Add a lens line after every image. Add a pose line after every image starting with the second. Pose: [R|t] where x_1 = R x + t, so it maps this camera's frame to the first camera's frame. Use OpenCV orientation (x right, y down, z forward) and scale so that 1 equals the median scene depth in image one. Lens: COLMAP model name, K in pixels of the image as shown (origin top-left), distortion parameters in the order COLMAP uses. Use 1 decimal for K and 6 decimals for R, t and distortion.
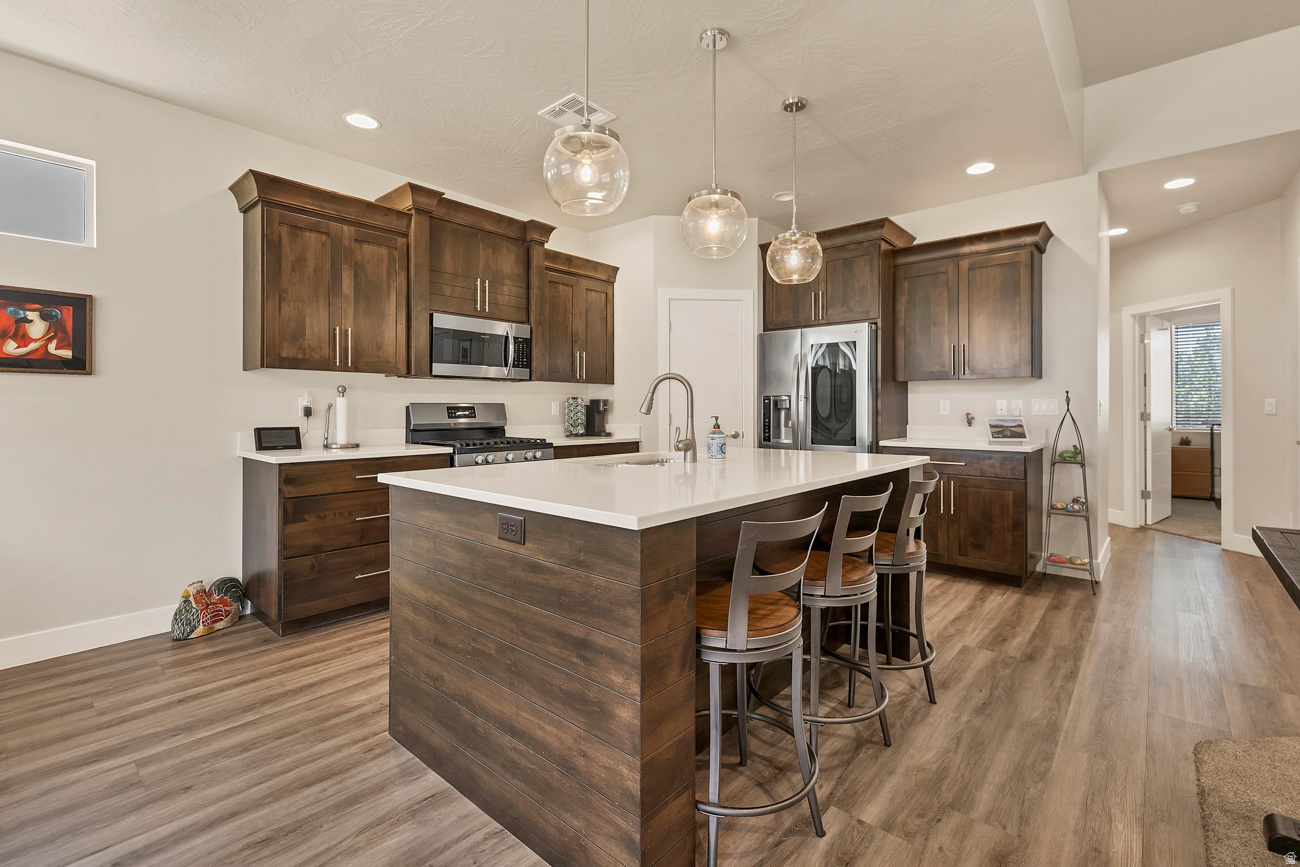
lens RADIAL K [[575.9, 0, 654.1], [0, 575.9, 408.7], [0, 0, 1]] dist [0.000309, 0.000108]
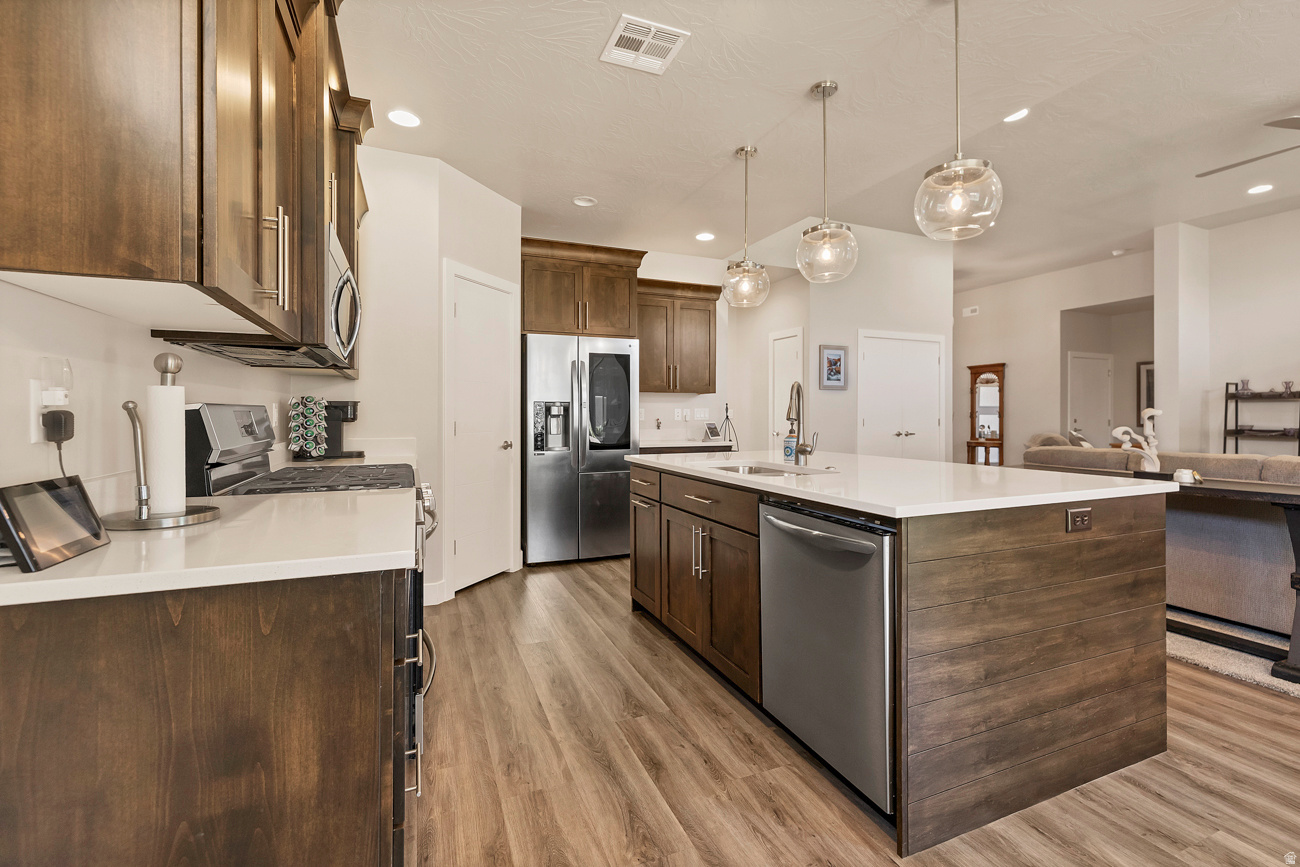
lens RADIAL K [[566.5, 0, 654.1], [0, 566.5, 417.2], [0, 0, 1]] dist [0.000954, 0.000182]
pose [[0.438616, -0.003366, 0.898668, -0.613288], [0.001248, 0.999994, 0.003137, -0.000151], [-0.898674, -0.000255, 0.438618, 0.476088]]
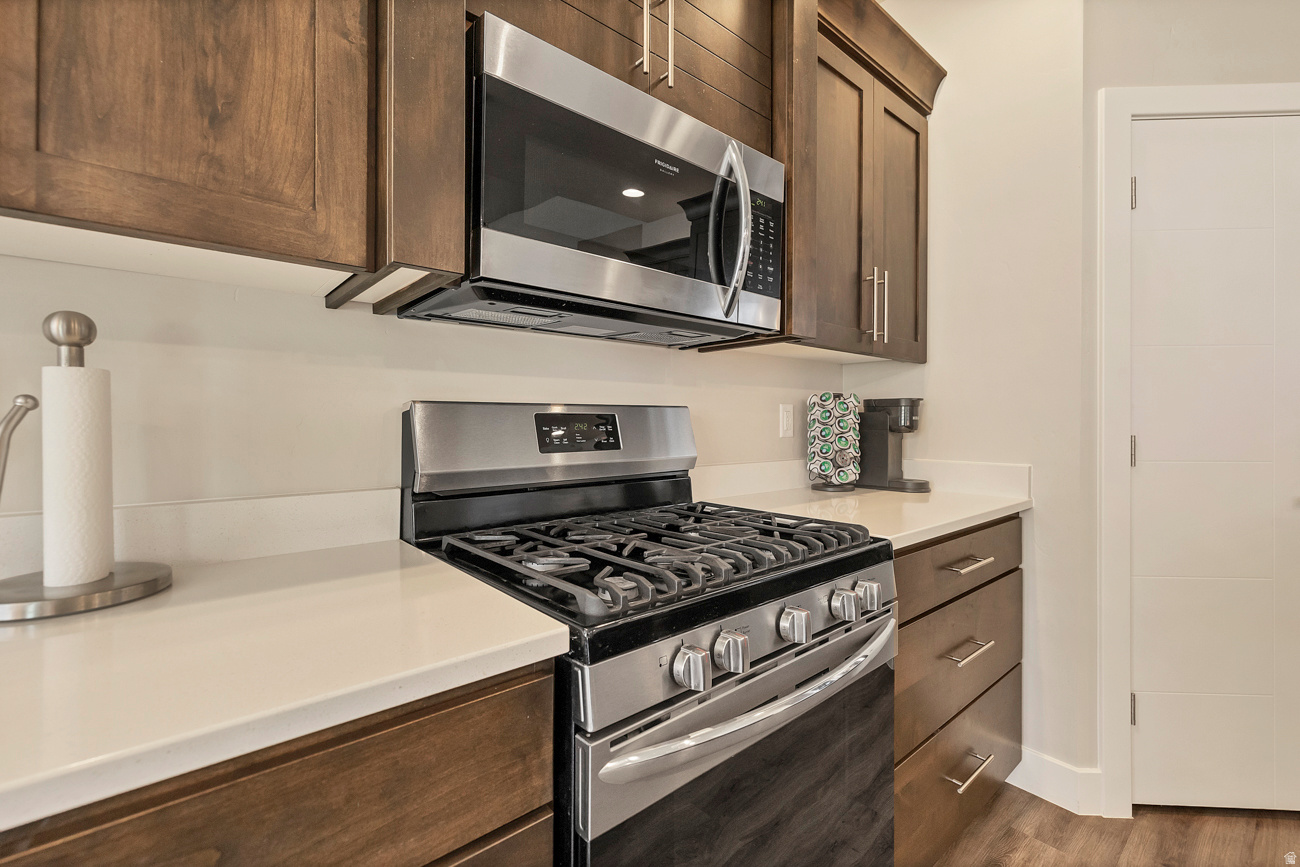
lens RADIAL K [[566.5, 0, 654.1], [0, 566.5, 417.2], [0, 0, 1]] dist [0.000954, 0.000182]
pose [[0.991655, 0.003574, -0.128872, -0.251191], [-0.003955, 0.999989, -0.002706, -0.001794], [0.128860, 0.003194, 0.991658, 0.689836]]
